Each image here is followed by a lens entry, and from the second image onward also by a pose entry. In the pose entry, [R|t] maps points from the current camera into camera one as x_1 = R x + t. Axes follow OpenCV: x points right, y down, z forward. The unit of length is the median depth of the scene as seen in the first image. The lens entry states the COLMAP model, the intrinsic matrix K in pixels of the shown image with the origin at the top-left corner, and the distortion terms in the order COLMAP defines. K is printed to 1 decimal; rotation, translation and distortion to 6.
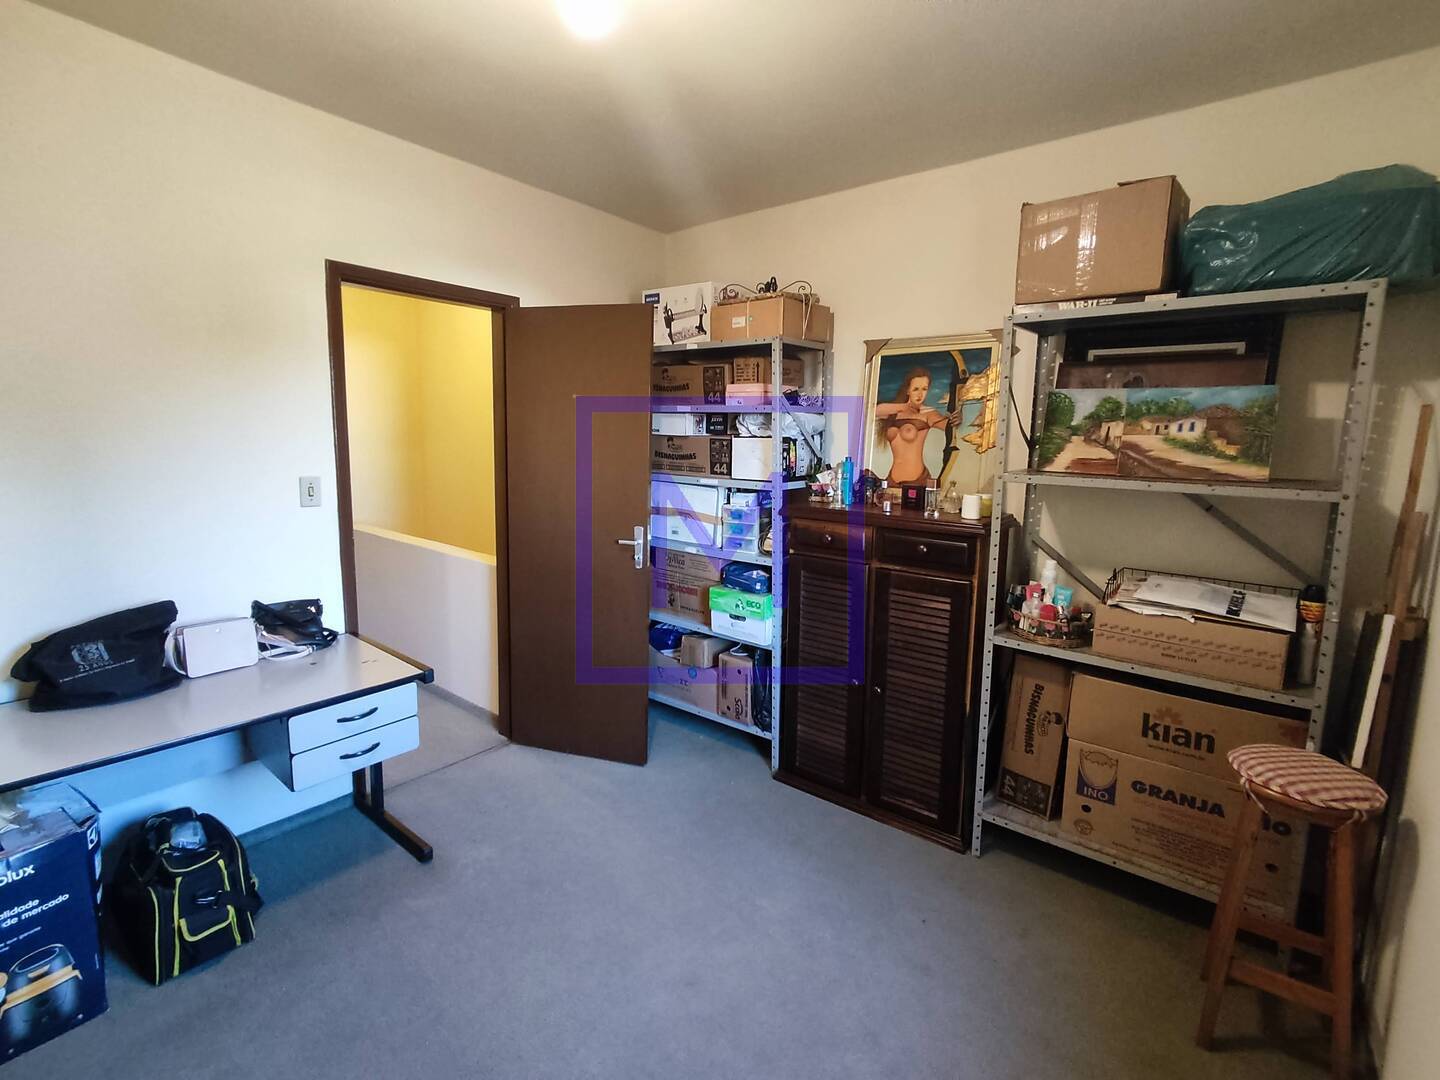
lens RADIAL K [[662.4, 0, 720.0], [0, 662.4, 524.9], [0, 0, 1]] dist [0.000183, -0.003705]
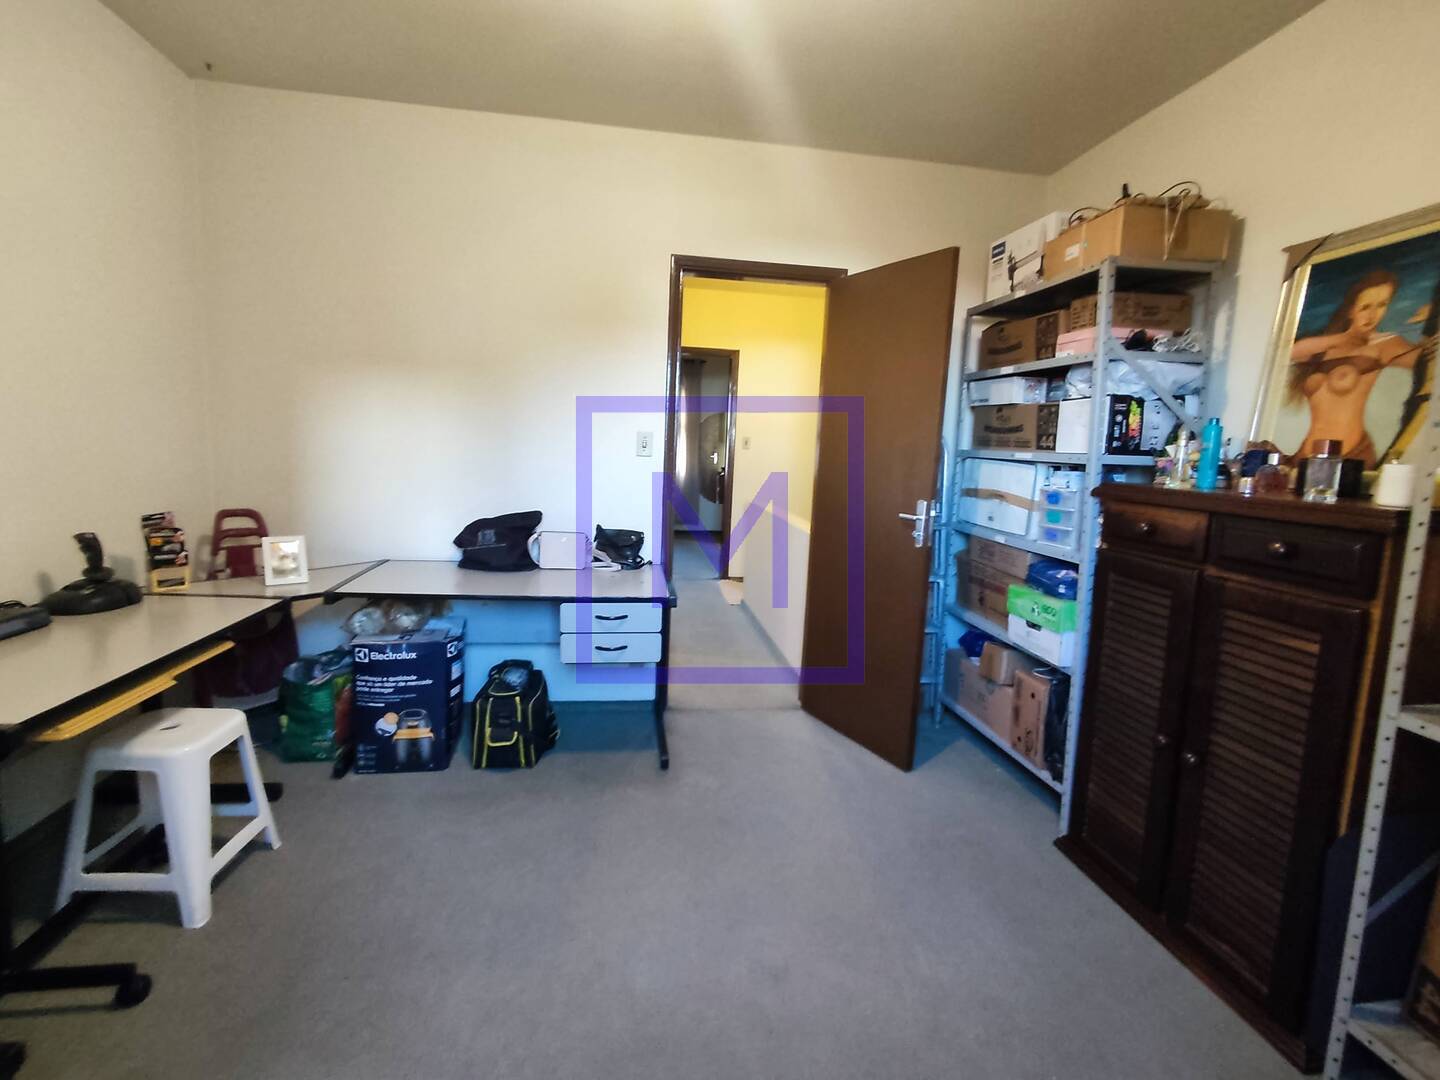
lens RADIAL K [[662.6, 0, 714.6], [0, 662.6, 522.6], [0, 0, 1]] dist [0.002172, 0.000185]
pose [[0.733816, 0.095012, -0.672672, 0.276166], [-0.119750, 0.992758, 0.009588, 0.057220], [0.668711, 0.073516, 0.739879, 0.151219]]
